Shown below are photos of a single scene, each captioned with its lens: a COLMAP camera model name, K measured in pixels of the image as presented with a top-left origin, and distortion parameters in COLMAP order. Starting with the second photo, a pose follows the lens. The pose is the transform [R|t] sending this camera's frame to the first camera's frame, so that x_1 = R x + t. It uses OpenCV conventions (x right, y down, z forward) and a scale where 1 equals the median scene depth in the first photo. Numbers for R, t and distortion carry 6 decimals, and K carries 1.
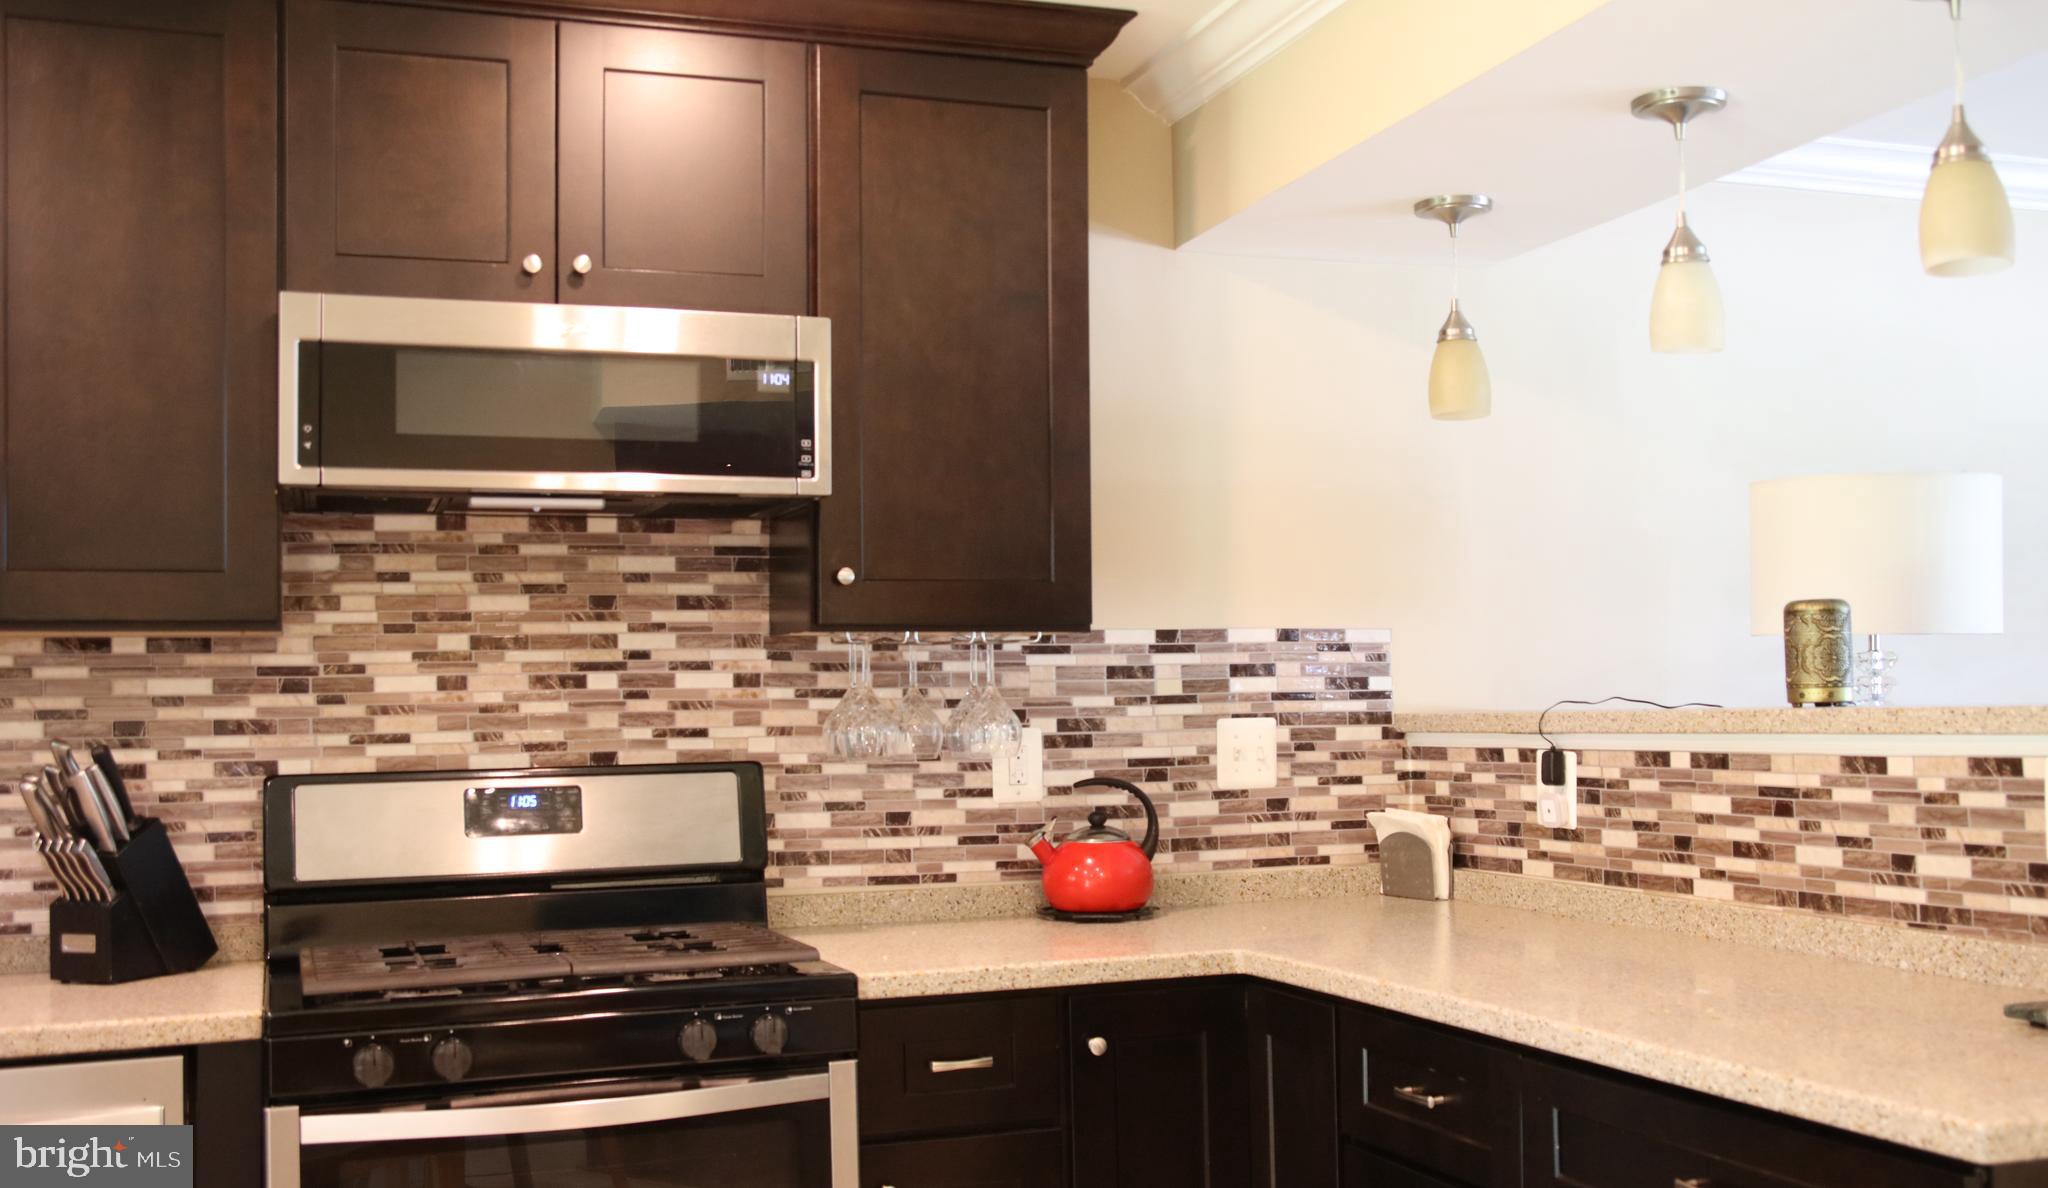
lens RADIAL K [[2127.3, 0, 1054.3], [0, 2127.3, 633.4], [0, 0, 1]] dist [-0.017377, -0.004131]
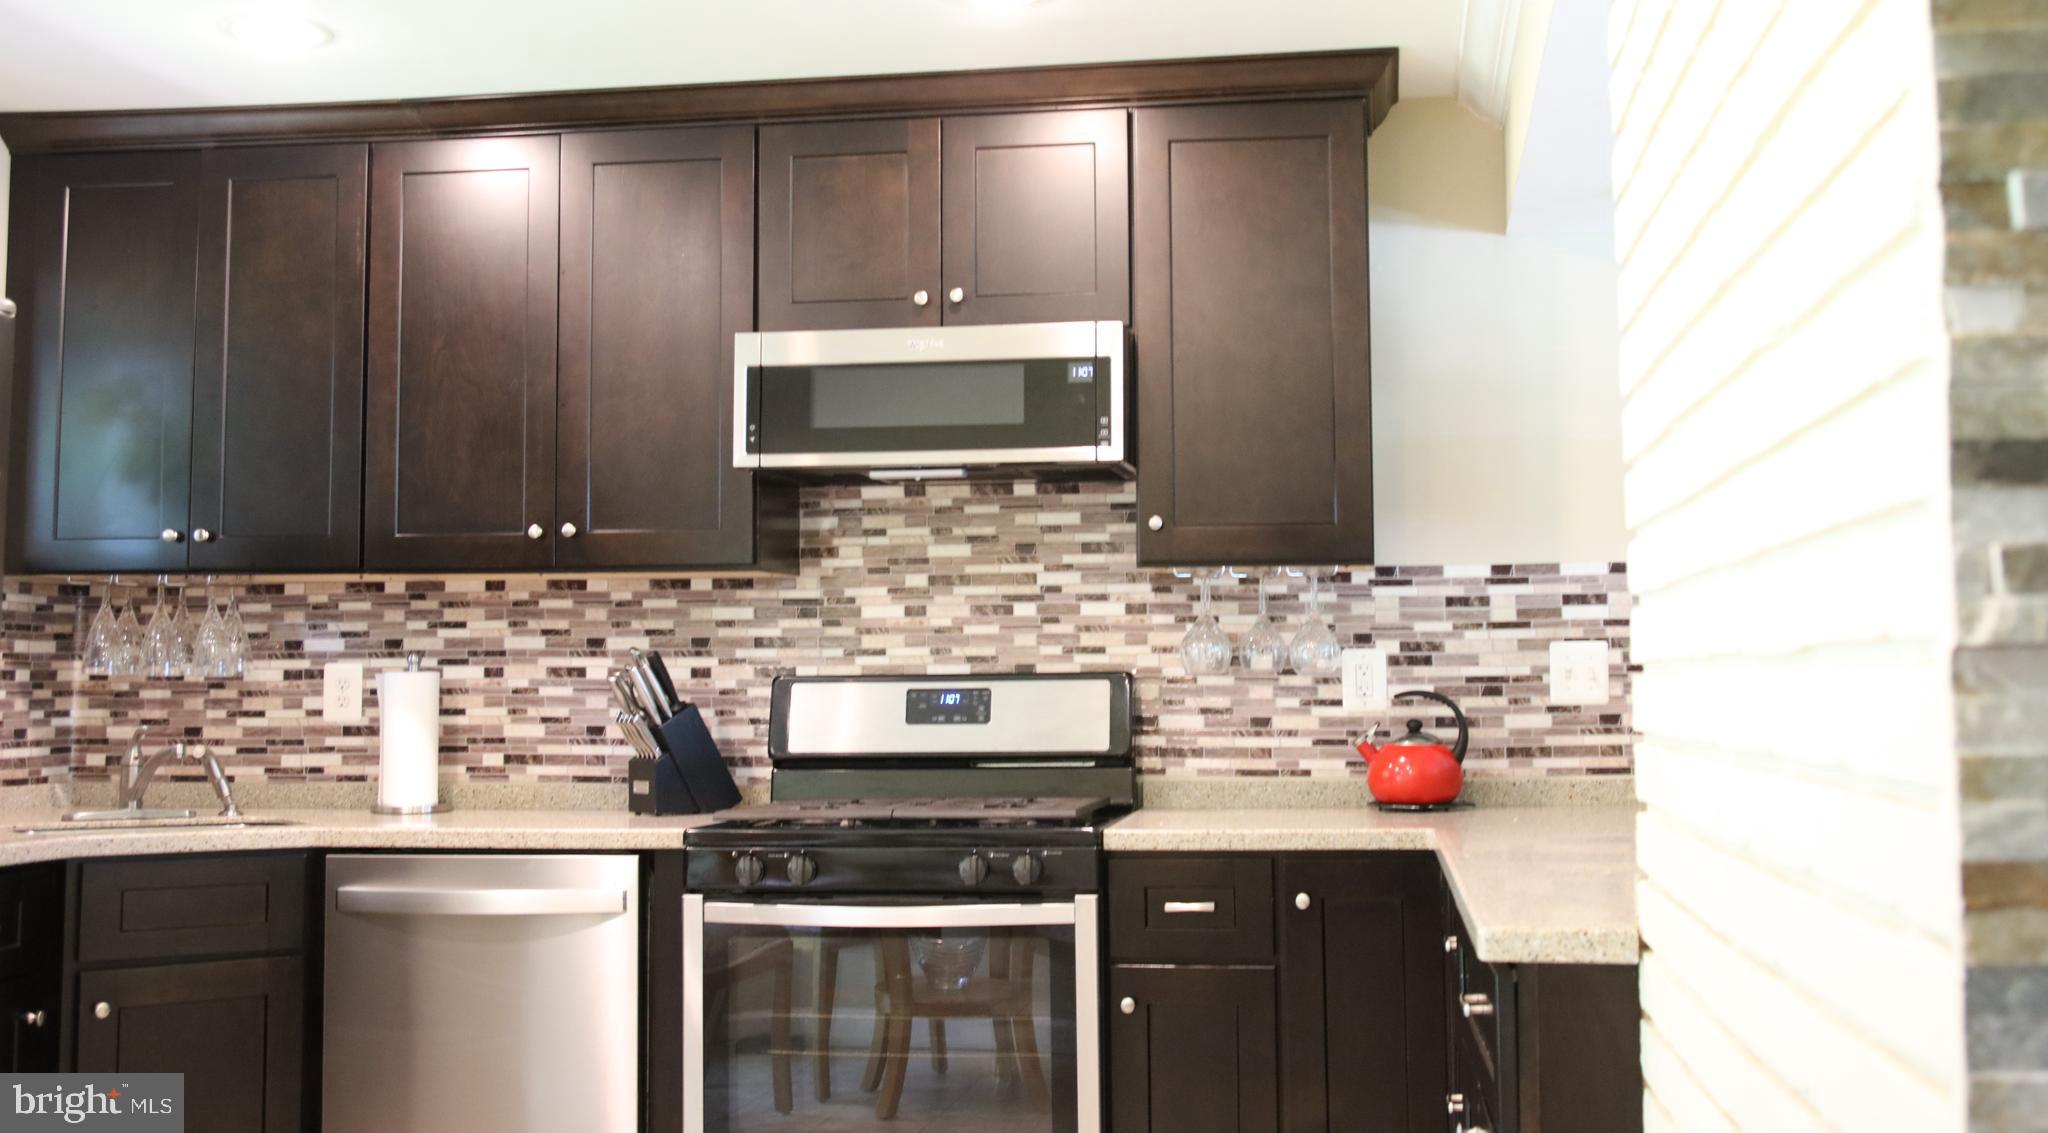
lens RADIAL K [[2078.6, 0, 1091.8], [0, 2078.6, 509.8], [0, 0, 1]] dist [-0.088112, 0.140506]
pose [[0.884586, -0.028196, -0.465524, 0.416789], [0.007761, 0.998922, -0.045757, 0.020150], [0.466313, 0.036863, 0.883851, -0.103221]]
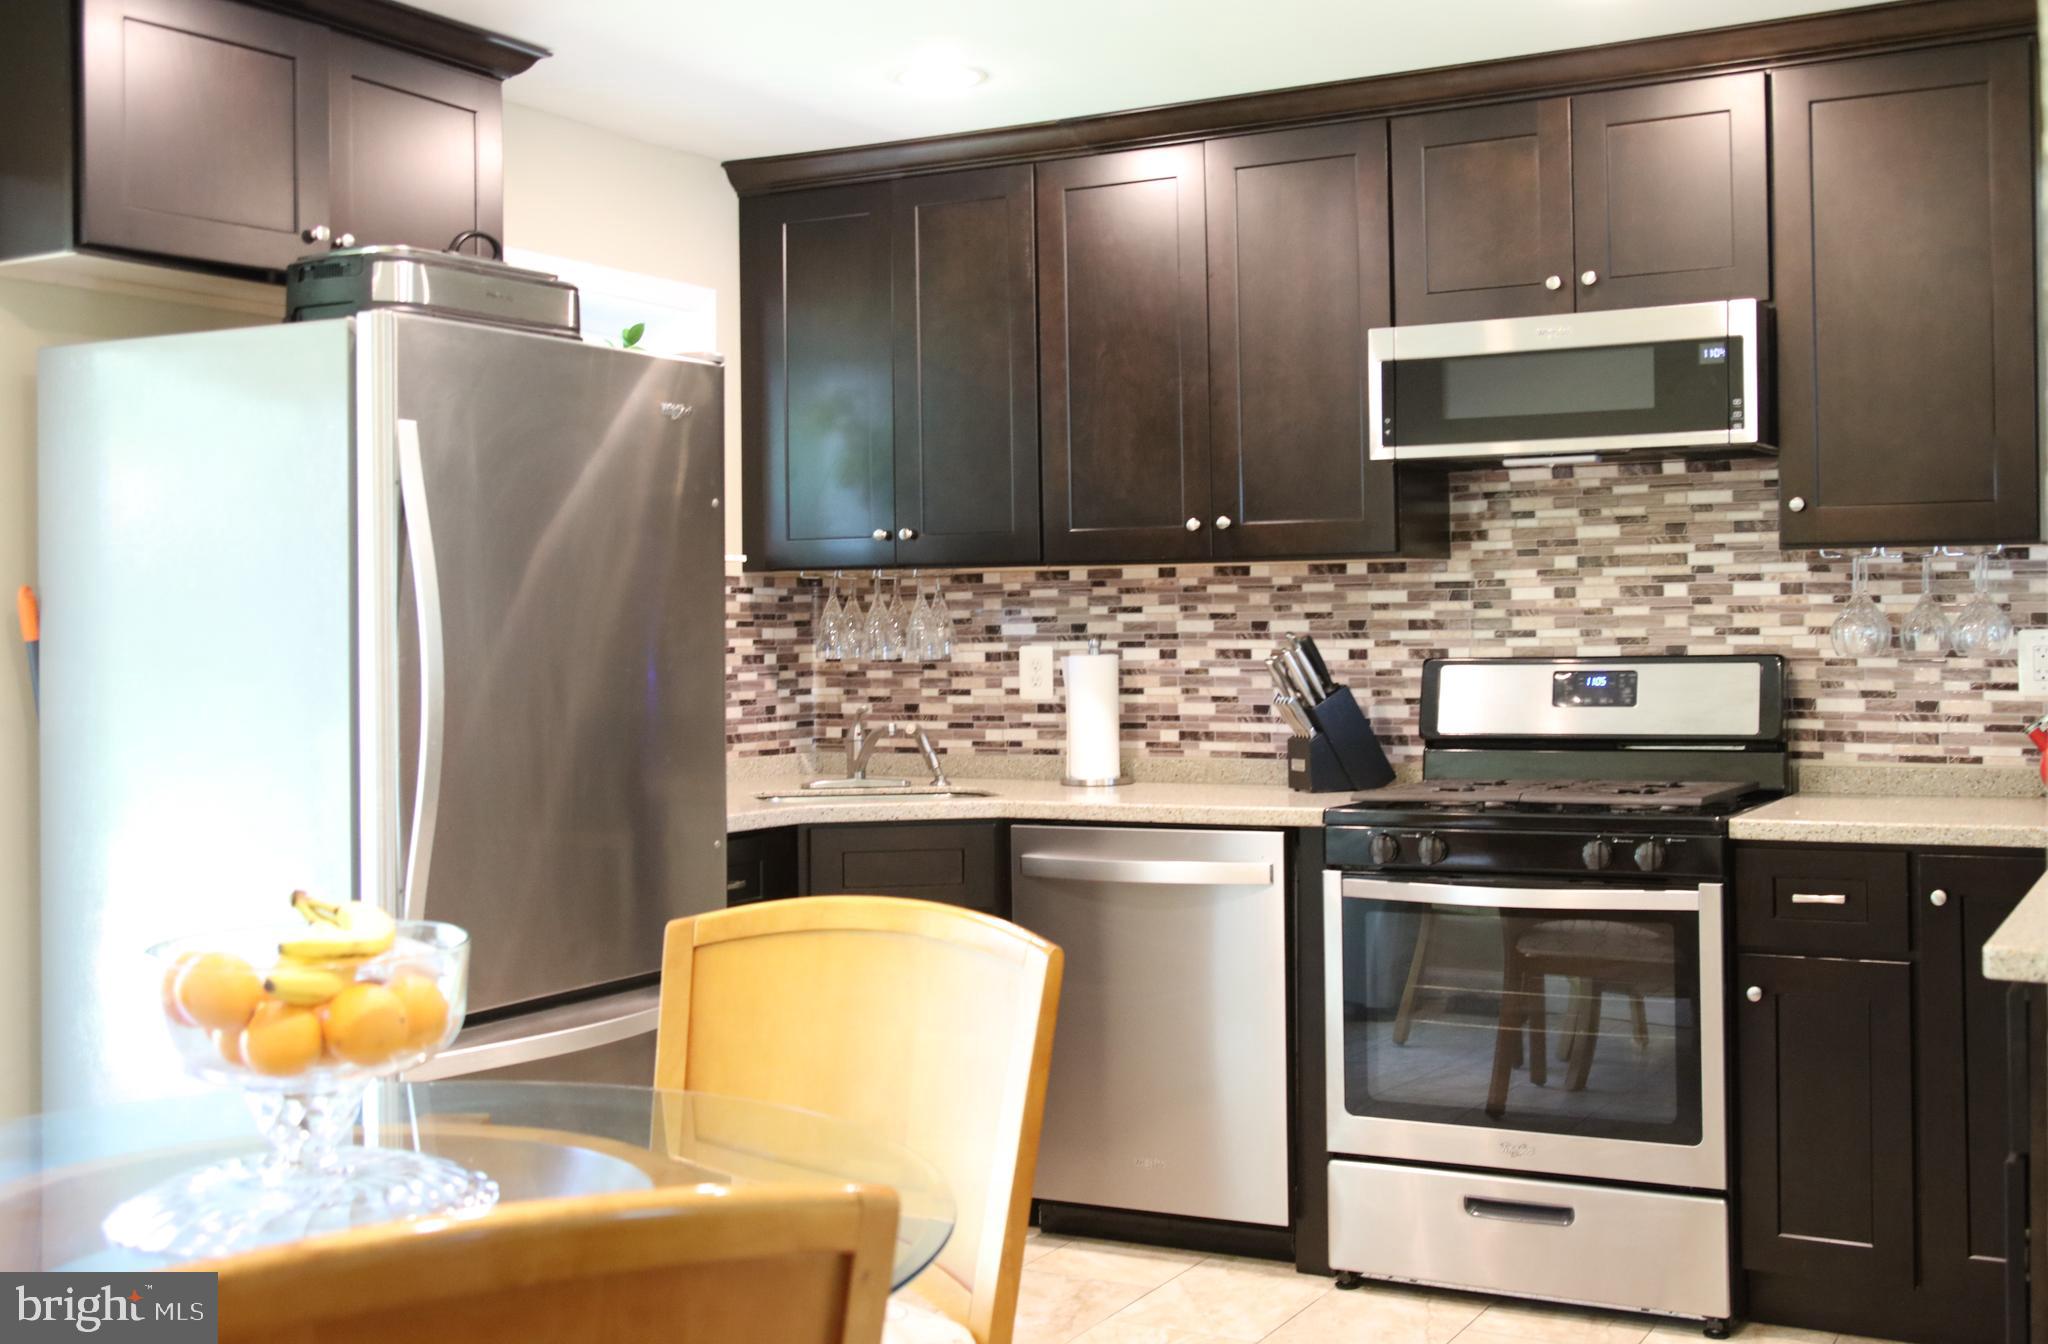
lens RADIAL K [[2201.5, 0, 1077.0], [0, 2201.5, 634.2], [0, 0, 1]] dist [-0.069081, 0.151097]
pose [[0.655289, 0.009429, -0.755320, 0.549449], [0.027295, 0.998973, 0.036152, -0.008553], [0.754885, -0.044306, 0.654359, -0.135445]]
